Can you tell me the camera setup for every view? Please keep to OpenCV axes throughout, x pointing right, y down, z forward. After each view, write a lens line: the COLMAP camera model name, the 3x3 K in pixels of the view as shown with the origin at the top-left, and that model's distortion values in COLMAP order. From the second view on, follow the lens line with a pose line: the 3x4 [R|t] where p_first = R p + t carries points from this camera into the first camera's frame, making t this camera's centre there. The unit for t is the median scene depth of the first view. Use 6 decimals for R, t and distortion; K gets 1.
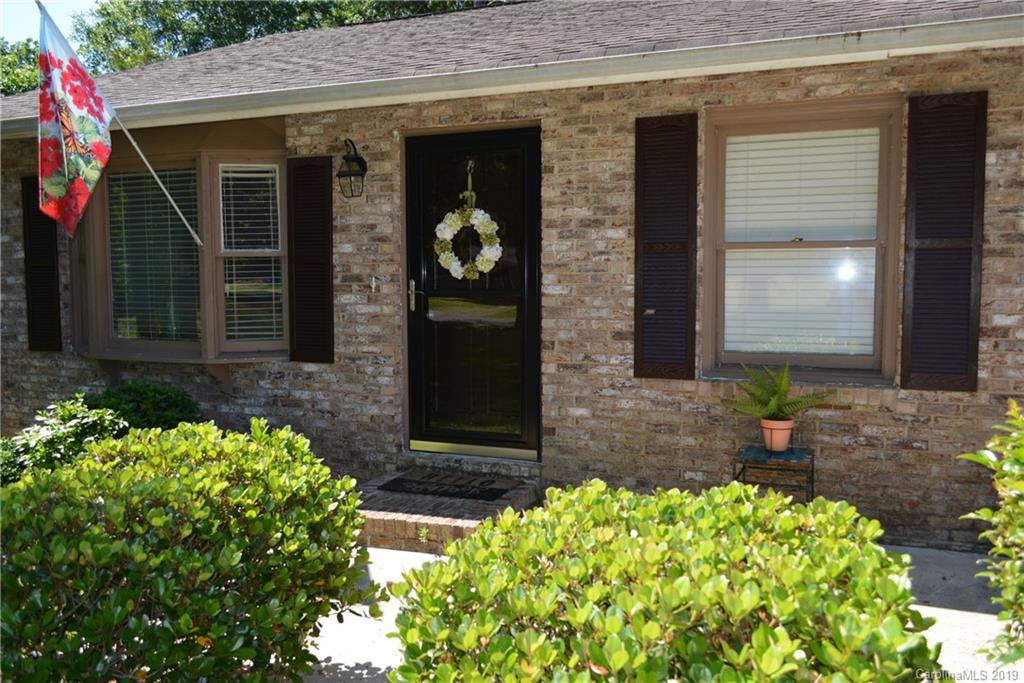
lens RADIAL K [[792.1, 0, 514.9], [0, 792.1, 339.6], [0, 0, 1]] dist [-0.009932, -0.004171]
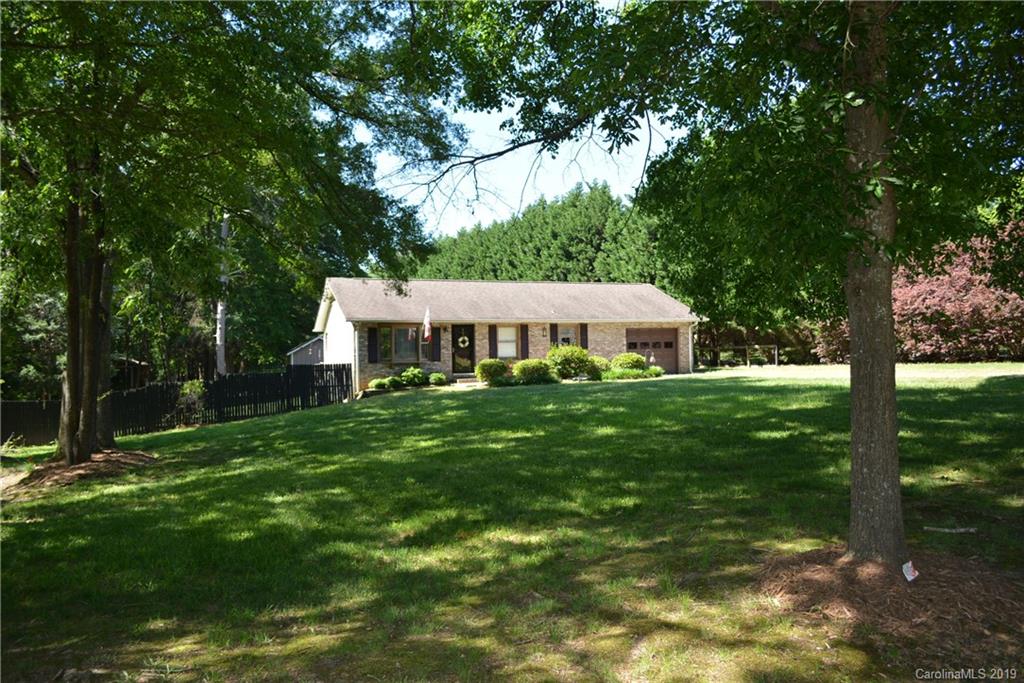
lens RADIAL K [[792.1, 0, 514.9], [0, 792.1, 339.6], [0, 0, 1]] dist [-0.009932, -0.004171]
pose [[0.764078, -0.006298, 0.645094, -3.919931], [0.059262, 0.996410, -0.060465, 0.278351], [-0.642397, 0.084429, 0.761707, -4.211972]]
